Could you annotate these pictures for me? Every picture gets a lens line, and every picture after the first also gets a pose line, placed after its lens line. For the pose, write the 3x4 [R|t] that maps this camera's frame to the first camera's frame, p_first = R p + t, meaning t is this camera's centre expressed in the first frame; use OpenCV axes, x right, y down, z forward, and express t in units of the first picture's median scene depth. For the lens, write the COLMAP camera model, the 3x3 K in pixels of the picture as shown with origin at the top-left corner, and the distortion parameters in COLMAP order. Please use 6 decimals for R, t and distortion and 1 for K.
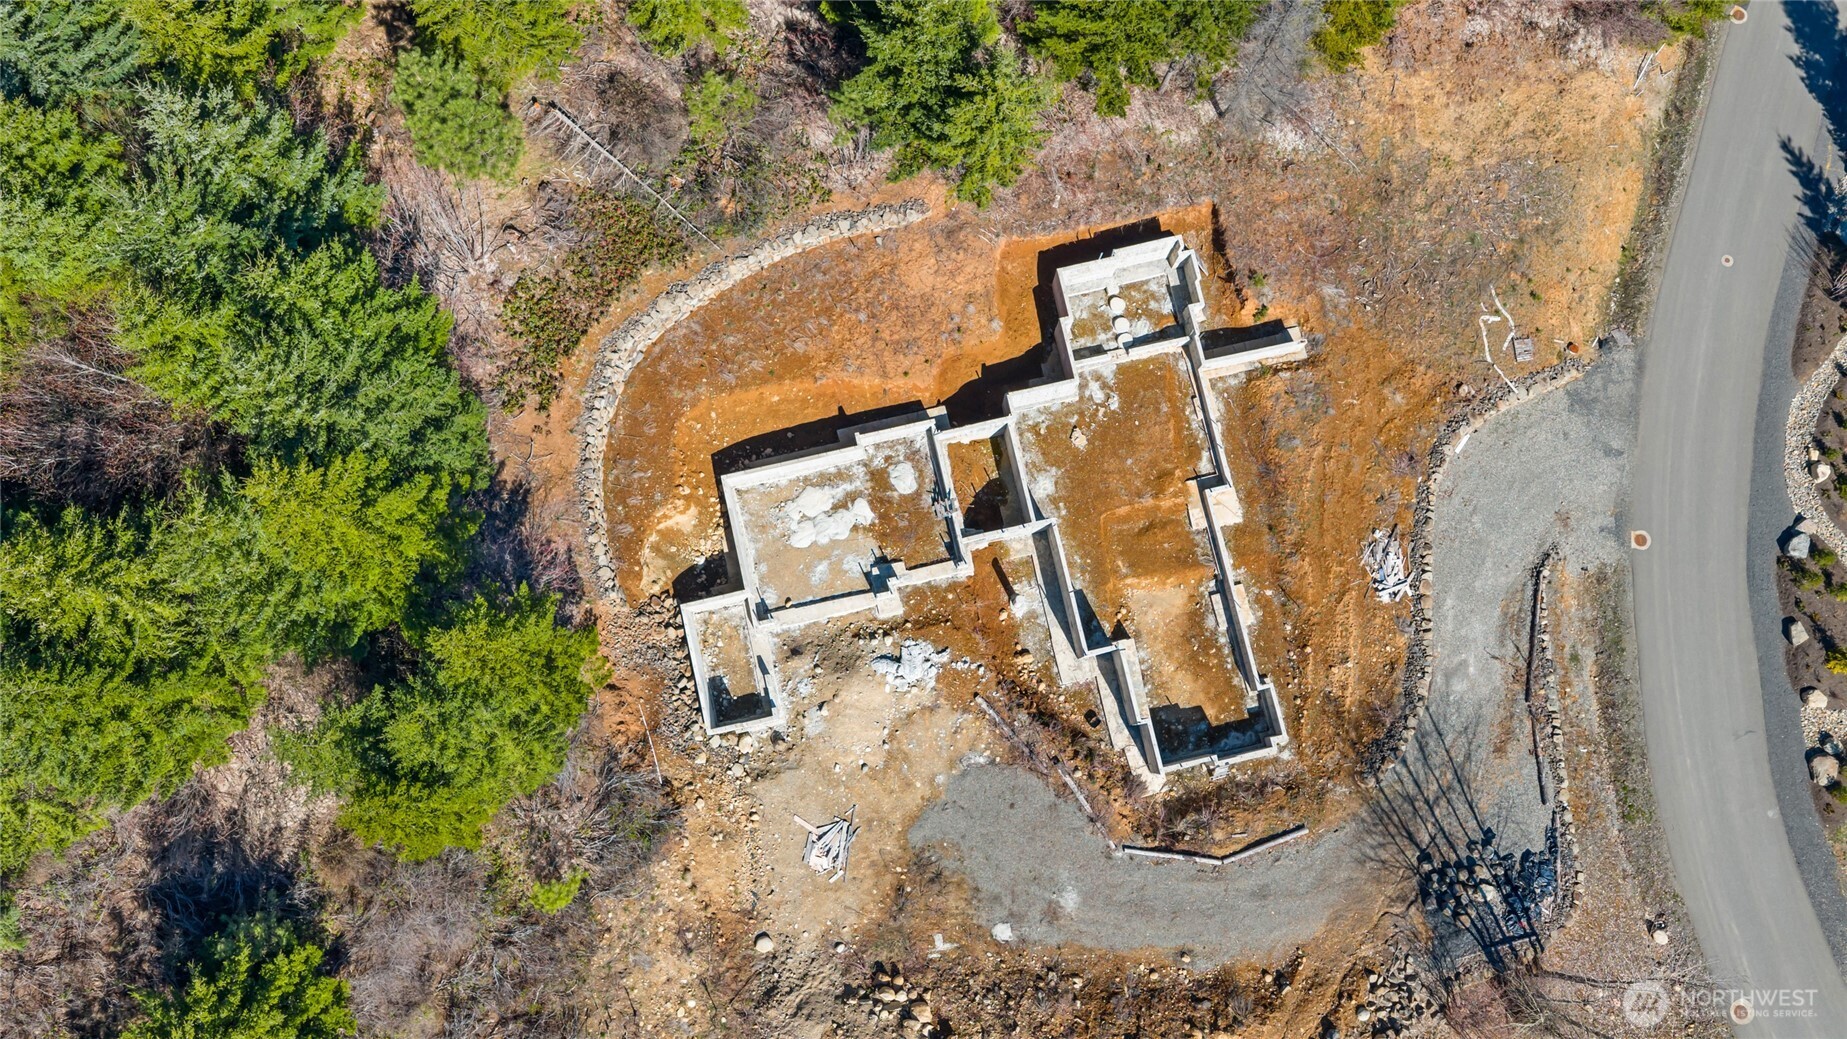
lens RADIAL K [[1497.0, 0, 928.5], [0, 1497.0, 515.2], [0, 0, 1]] dist [0.045864, -0.073250]
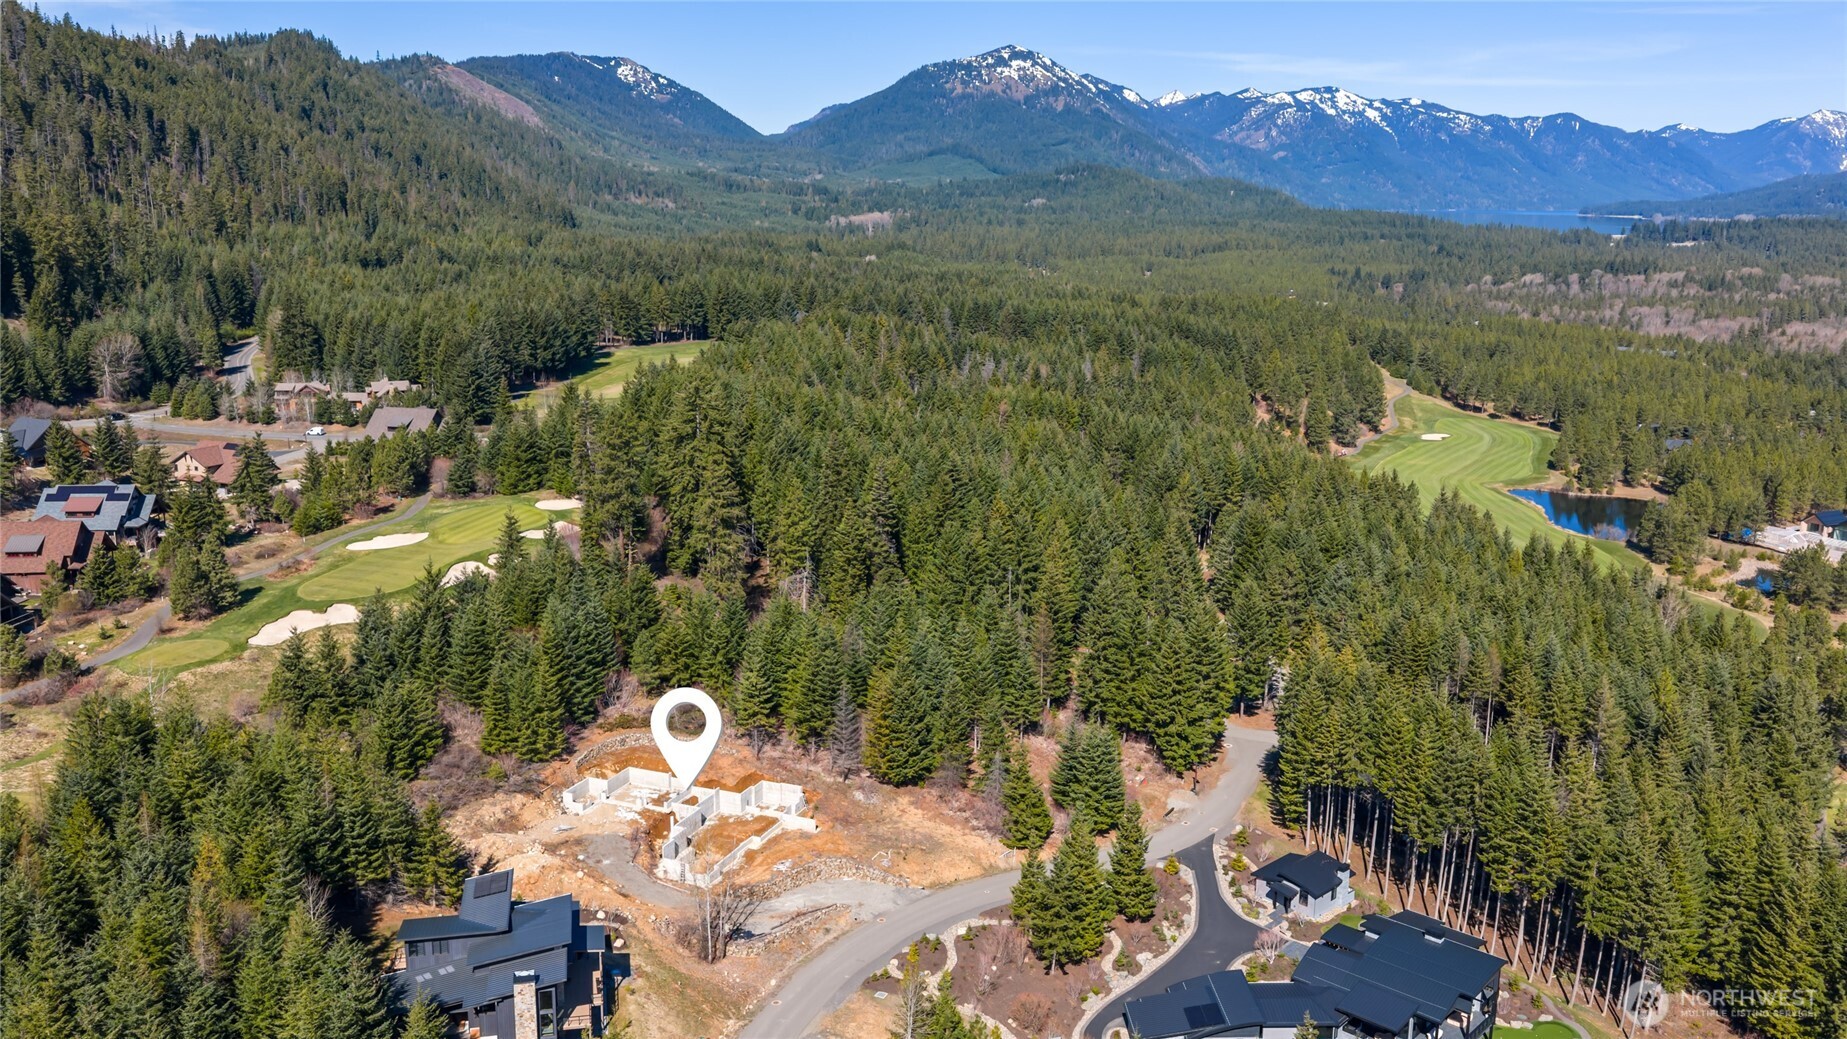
lens RADIAL K [[1497.0, 0, 929.9], [0, 1497.0, 515.6], [0, 0, 1]] dist [0.045864, -0.073250]
pose [[0.817430, 0.115660, -0.564296, 1.987355], [-0.569862, 0.305322, -0.762913, 1.761891], [0.084054, 0.945199, 0.315490, -0.405820]]
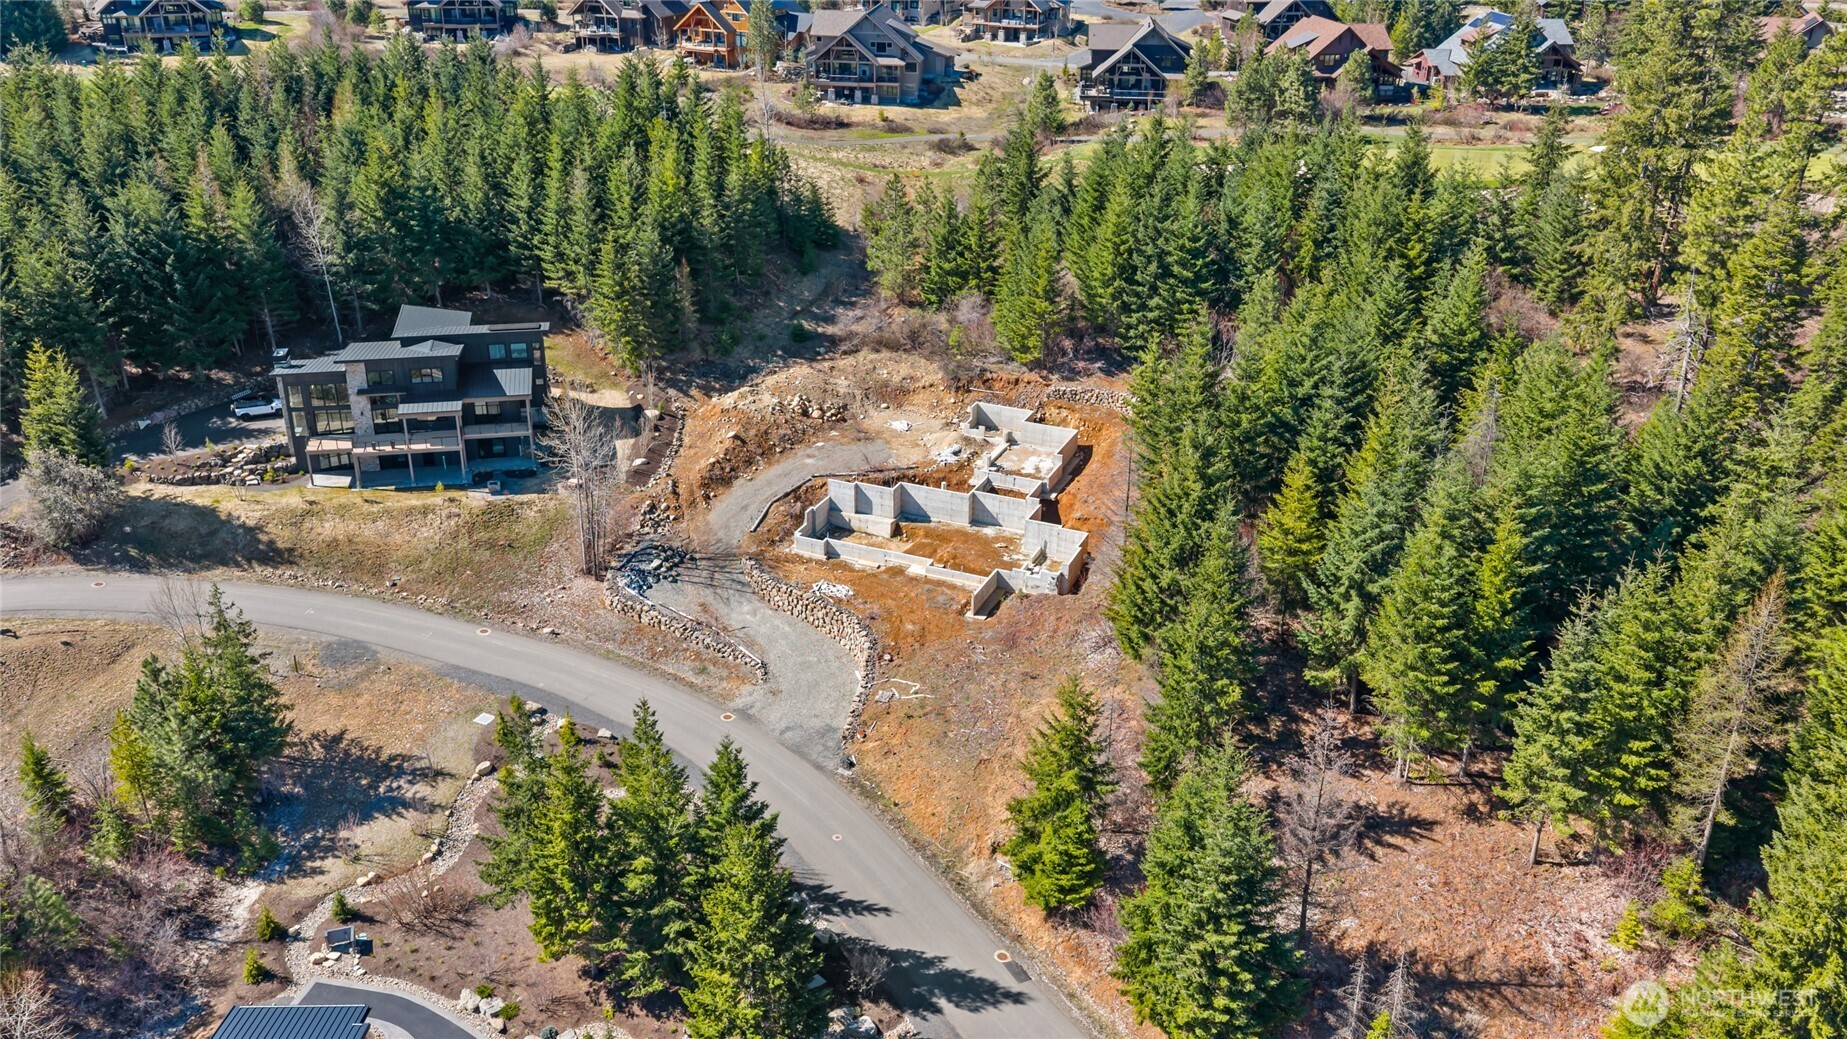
lens RADIAL K [[1497.0, 0, 929.0], [0, 1497.0, 523.9], [0, 0, 1]] dist [0.045864, -0.073250]
pose [[-0.585138, 0.320140, -0.745066, 1.476042], [-0.805484, -0.123105, 0.579691, -1.016144], [0.093861, 0.939338, 0.329901, 0.413506]]
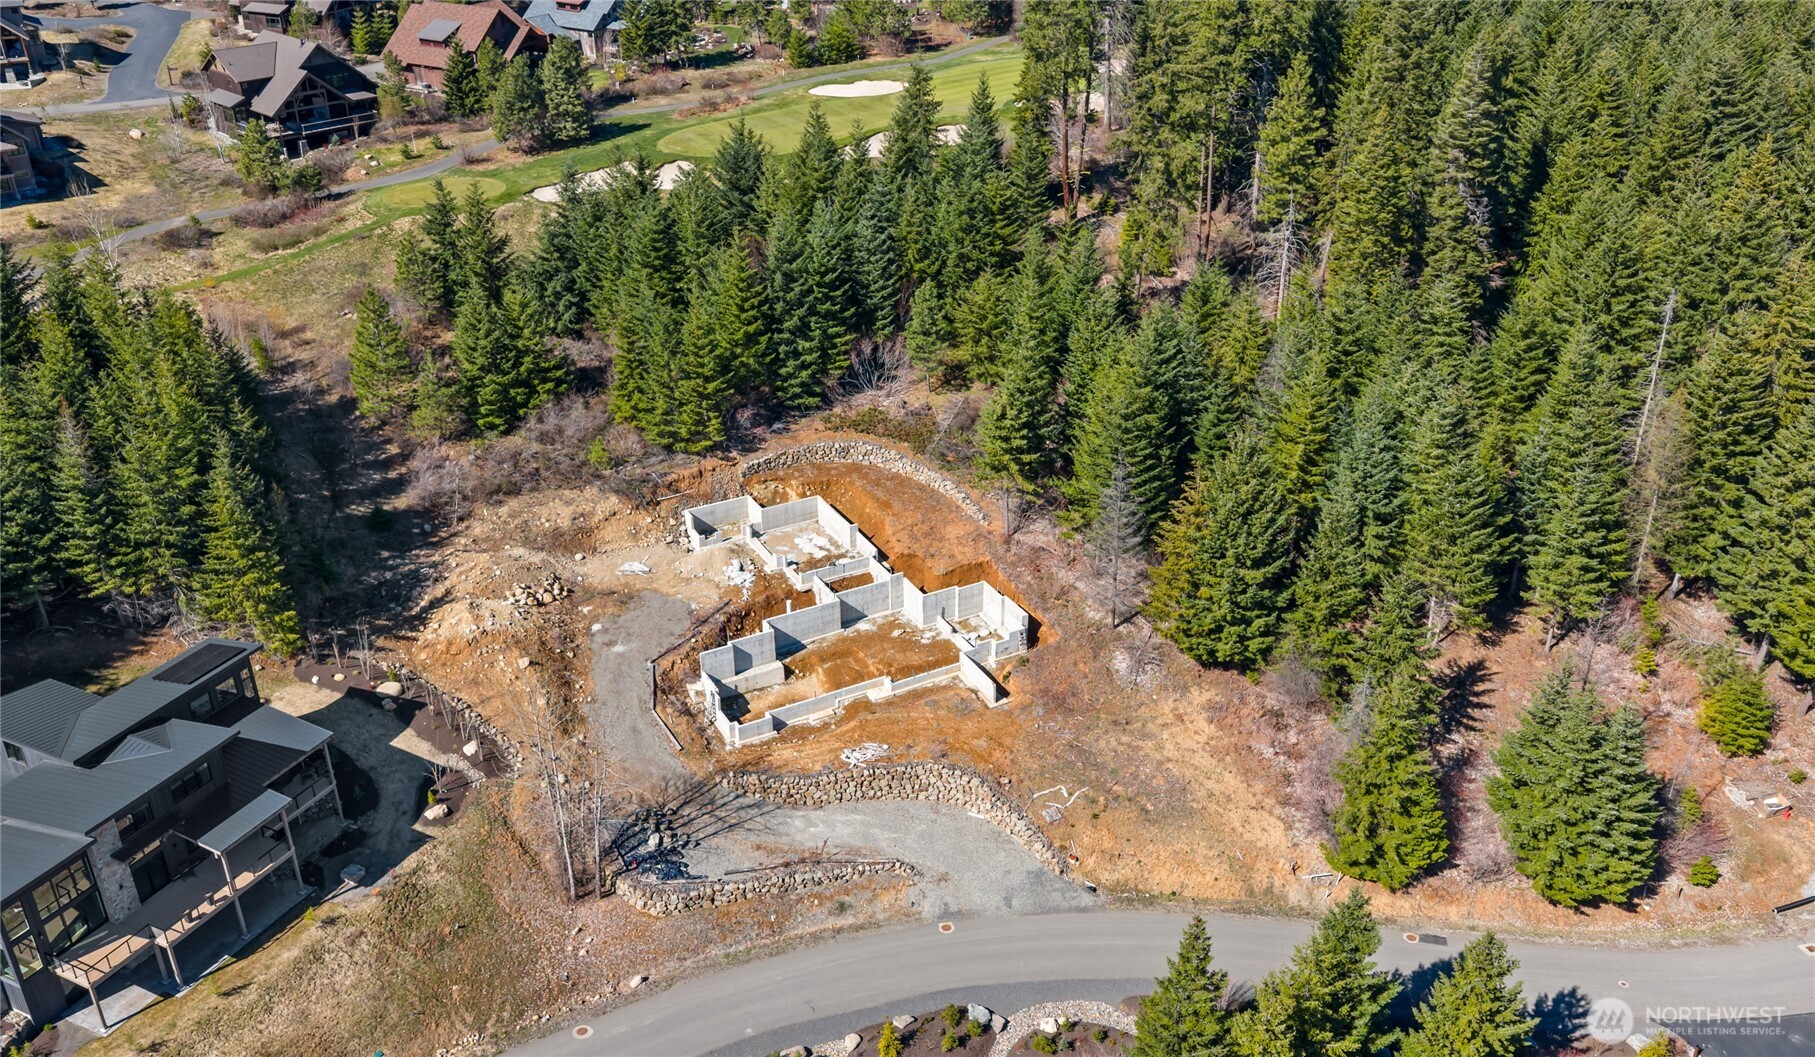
lens RADIAL K [[1536.2, 0, 953.3], [0, 1536.2, 517.6], [0, 0, 1]] dist [0.031346, -0.050426]
pose [[0.284324, 0.432230, -0.855767, 1.553412], [-0.948366, 0.257677, -0.184943, 0.175021], [0.140574, 0.864164, 0.483176, 0.089871]]
